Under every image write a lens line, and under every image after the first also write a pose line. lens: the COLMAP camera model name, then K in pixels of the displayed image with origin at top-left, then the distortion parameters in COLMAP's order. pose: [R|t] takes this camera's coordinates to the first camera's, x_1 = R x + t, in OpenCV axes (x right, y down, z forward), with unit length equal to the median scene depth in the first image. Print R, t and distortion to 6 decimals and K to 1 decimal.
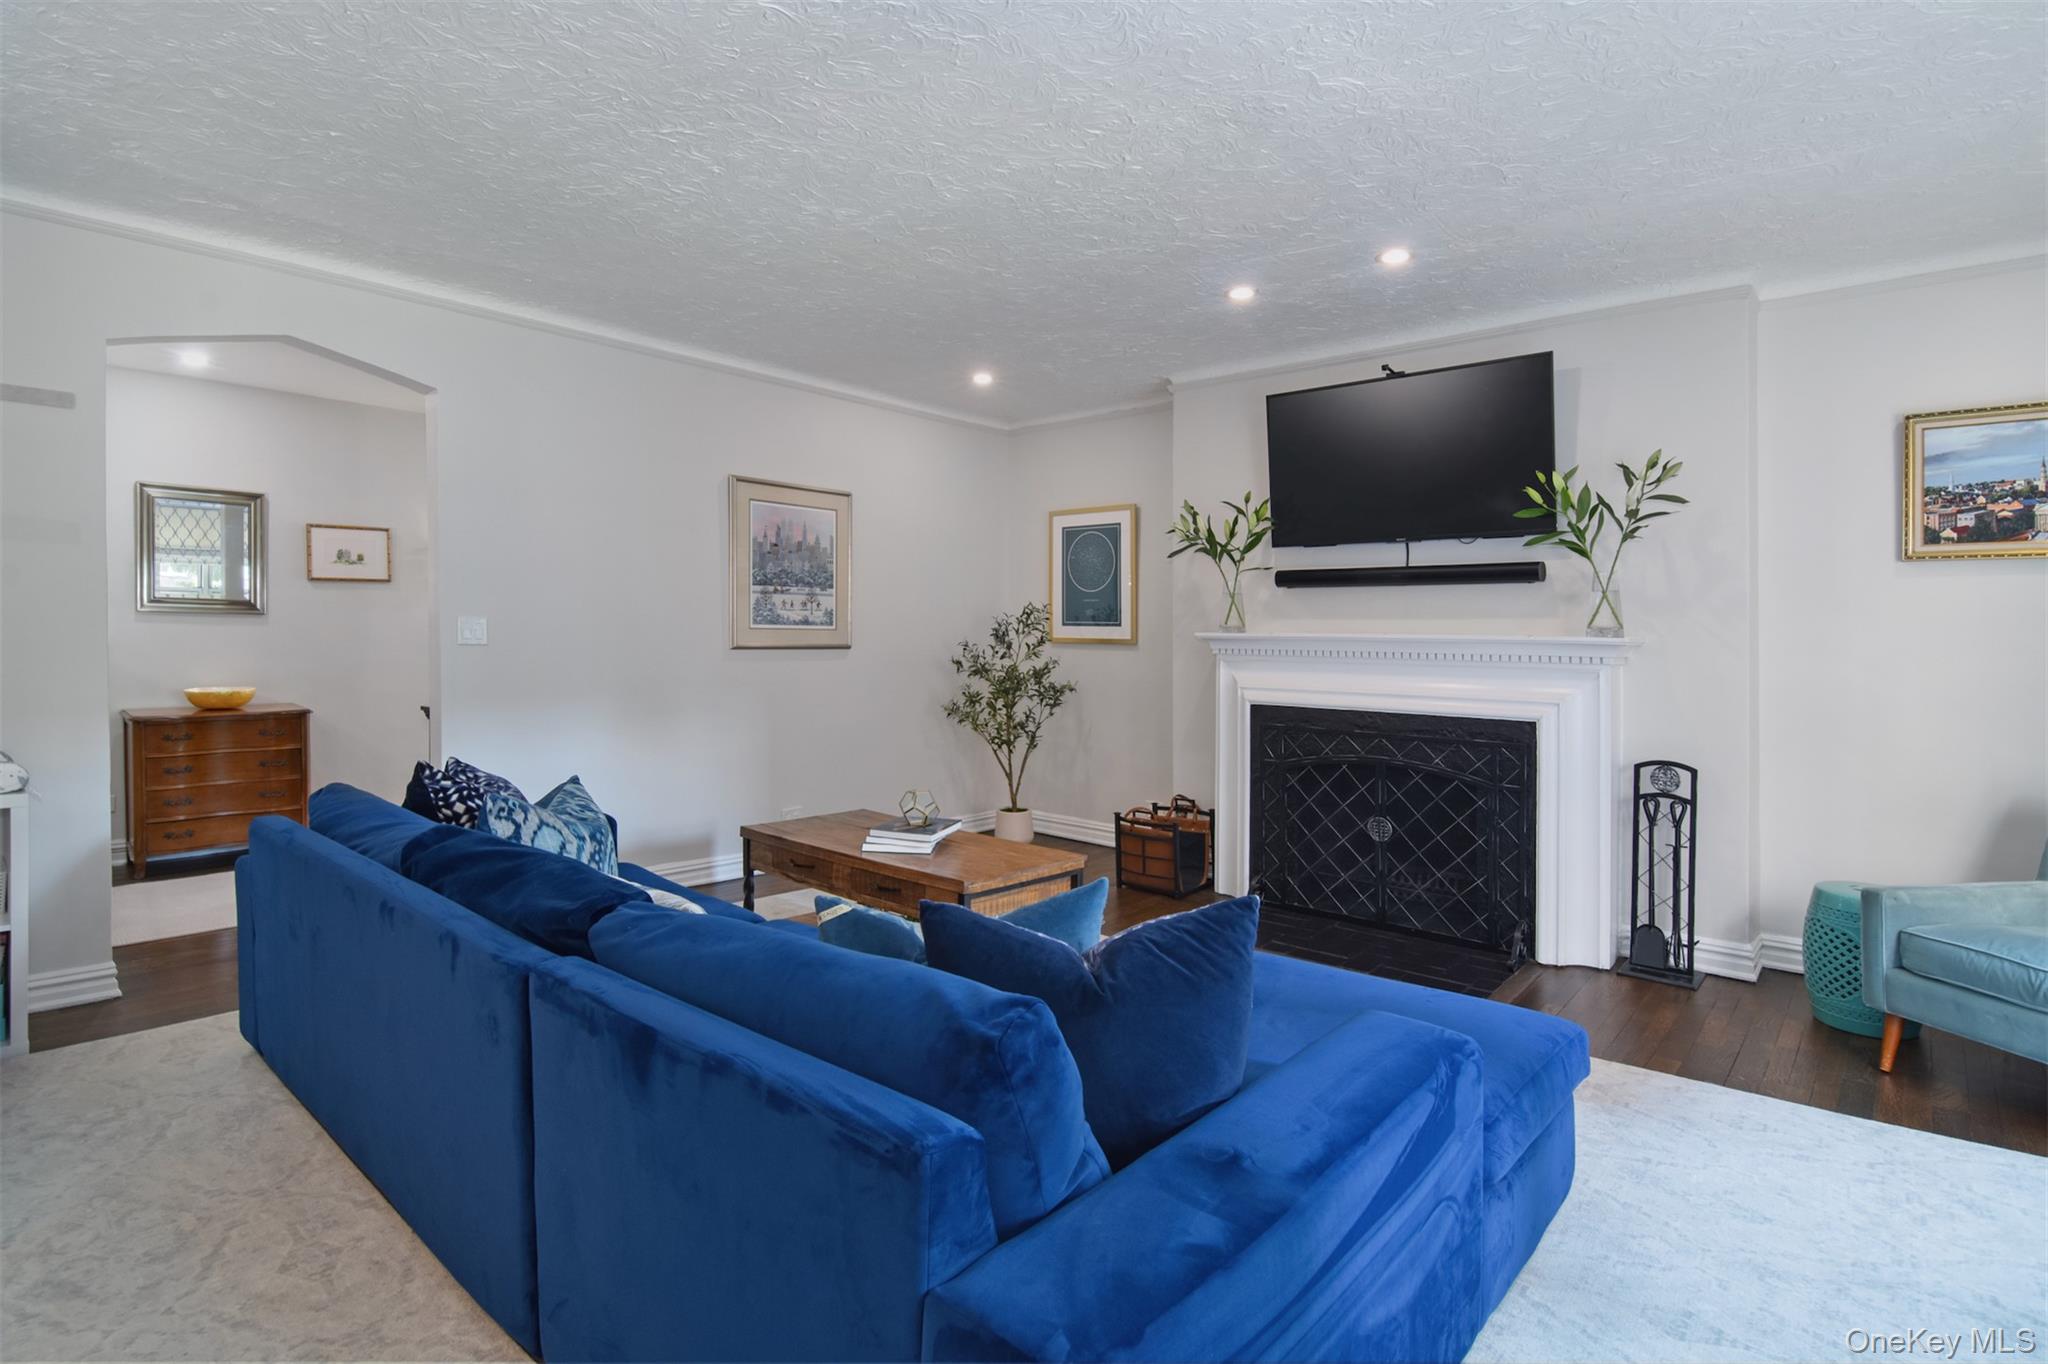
lens RADIAL K [[1012.8, 0, 1075.1], [0, 1012.8, 614.3], [0, 0, 1]] dist [0.001645, -0.000223]
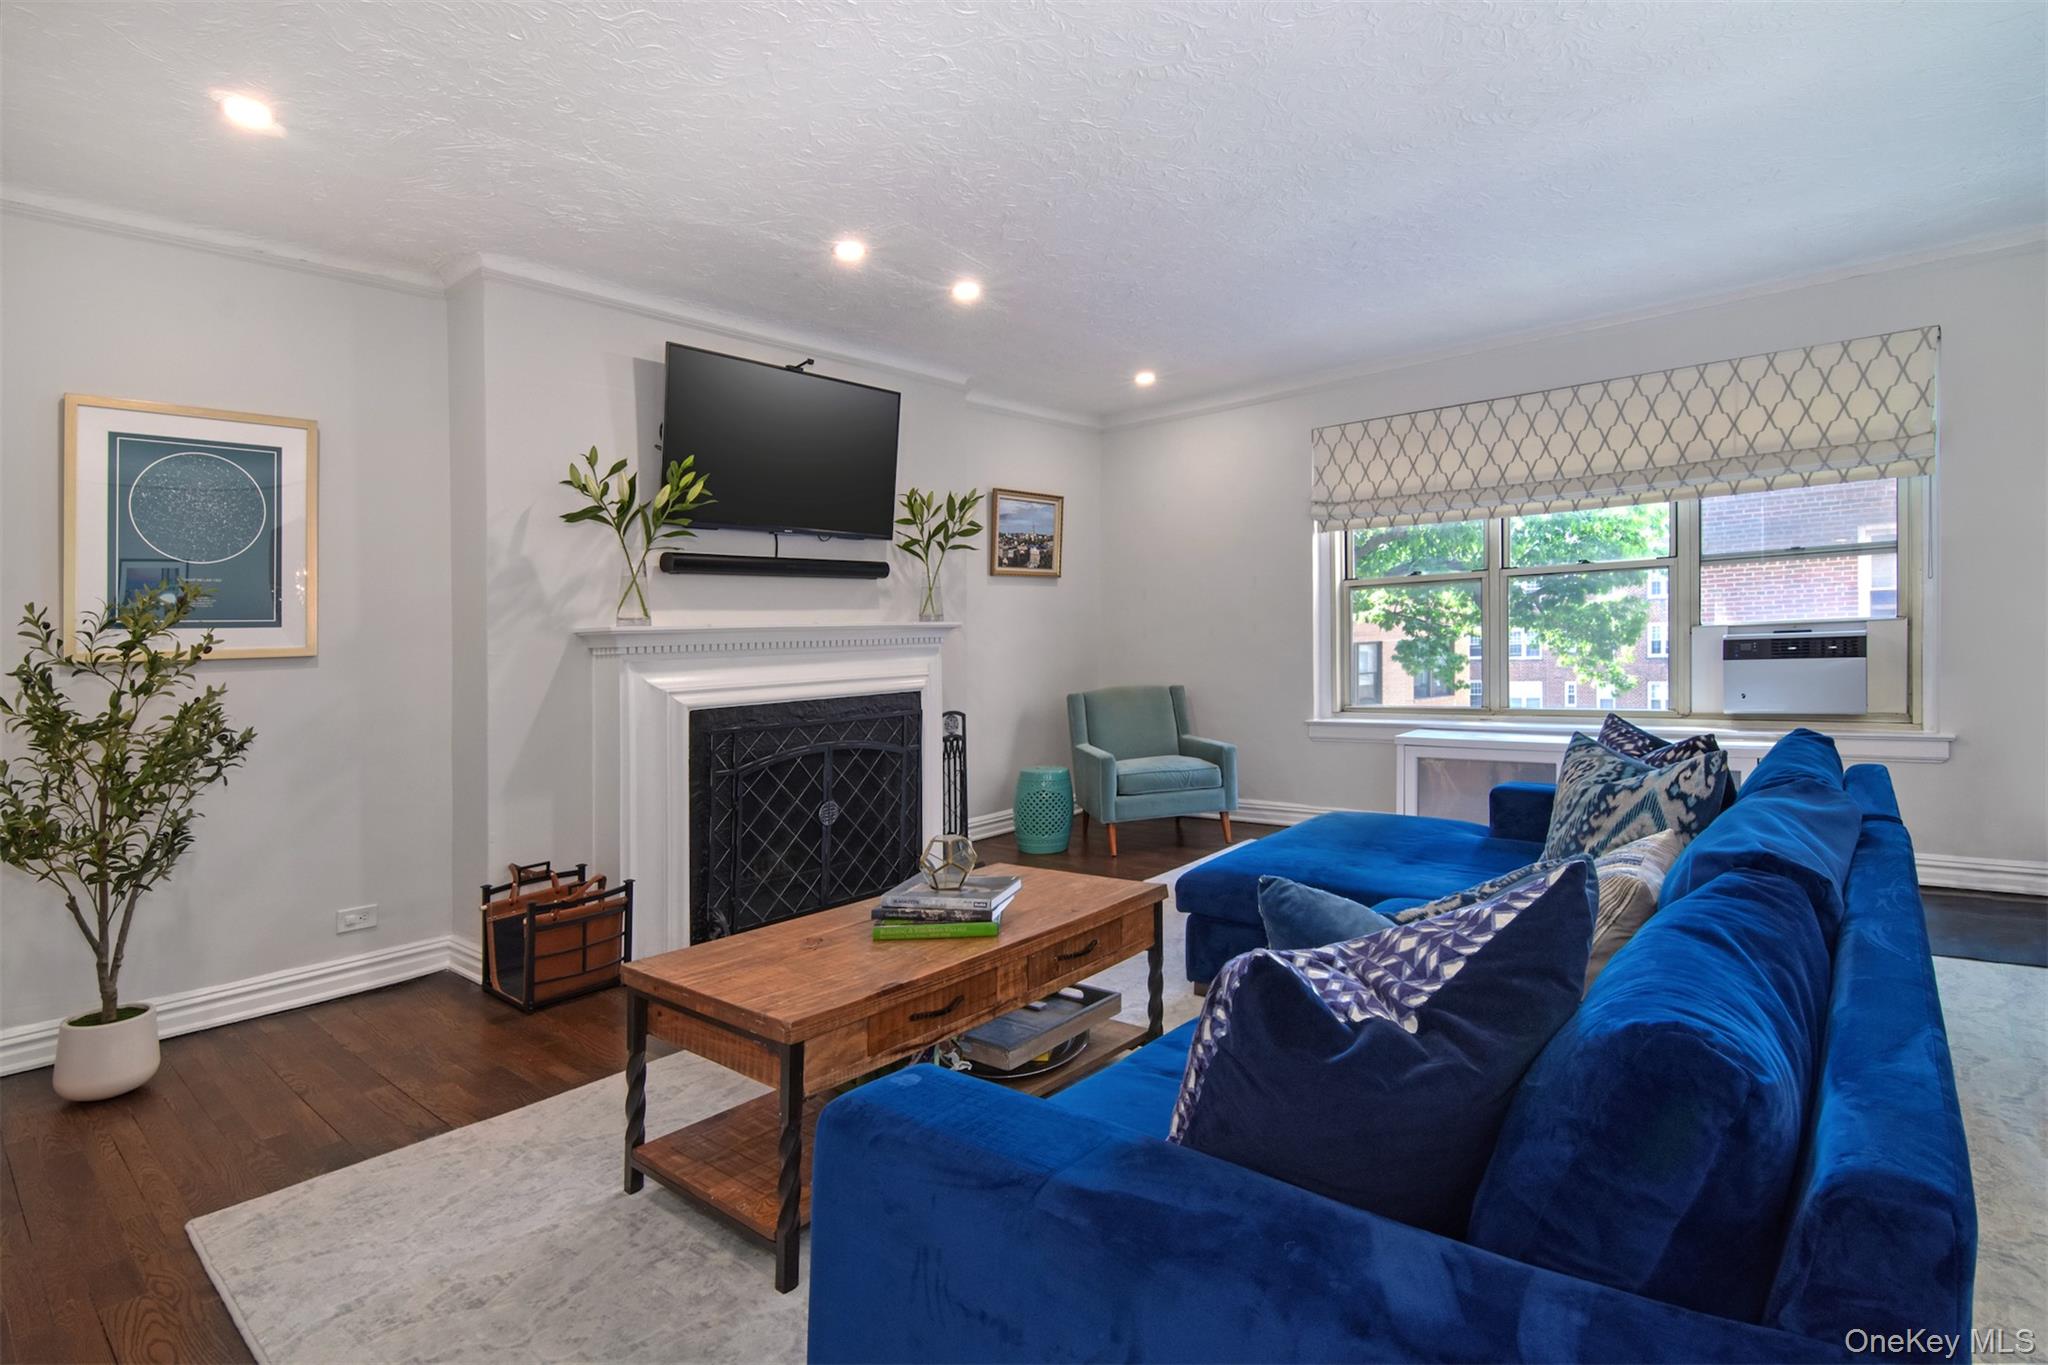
lens RADIAL K [[1012.8, 0, 1075.1], [0, 1012.8, 614.8], [0, 0, 1]] dist [0.001645, -0.000223]
pose [[-0.004510, 0.001692, 0.999988, -0.711292], [0.004360, 0.999989, -0.001673, 0.013116], [-0.999980, 0.004353, -0.004518, 0.735956]]
